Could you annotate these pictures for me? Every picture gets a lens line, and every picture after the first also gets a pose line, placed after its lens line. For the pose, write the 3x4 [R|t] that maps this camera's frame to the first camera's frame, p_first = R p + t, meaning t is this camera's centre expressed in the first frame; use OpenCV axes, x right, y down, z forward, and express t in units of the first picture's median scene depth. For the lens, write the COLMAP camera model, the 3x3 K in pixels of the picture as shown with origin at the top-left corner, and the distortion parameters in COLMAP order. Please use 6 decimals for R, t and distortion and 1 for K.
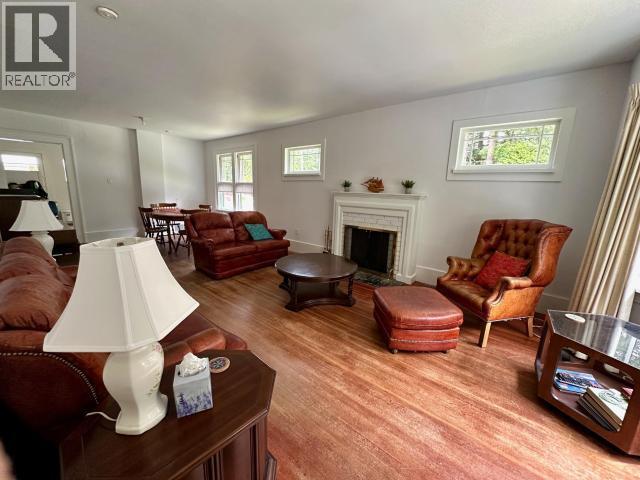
lens RADIAL K [[246.1, 0, 321.1], [0, 246.1, 239.5], [0, 0, 1]] dist [-0.000683, -0.000074]
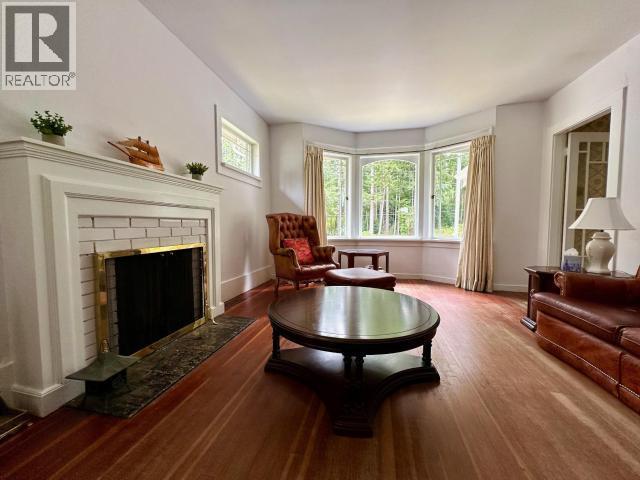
lens RADIAL K [[246.1, 0, 321.5], [0, 246.1, 240.1], [0, 0, 1]] dist [-0.000683, -0.000074]
pose [[-0.443162, -0.090999, 0.891811, -0.365787], [0.156191, 0.971779, 0.176774, -0.099356], [-0.882730, 0.217632, -0.416443, 0.961101]]
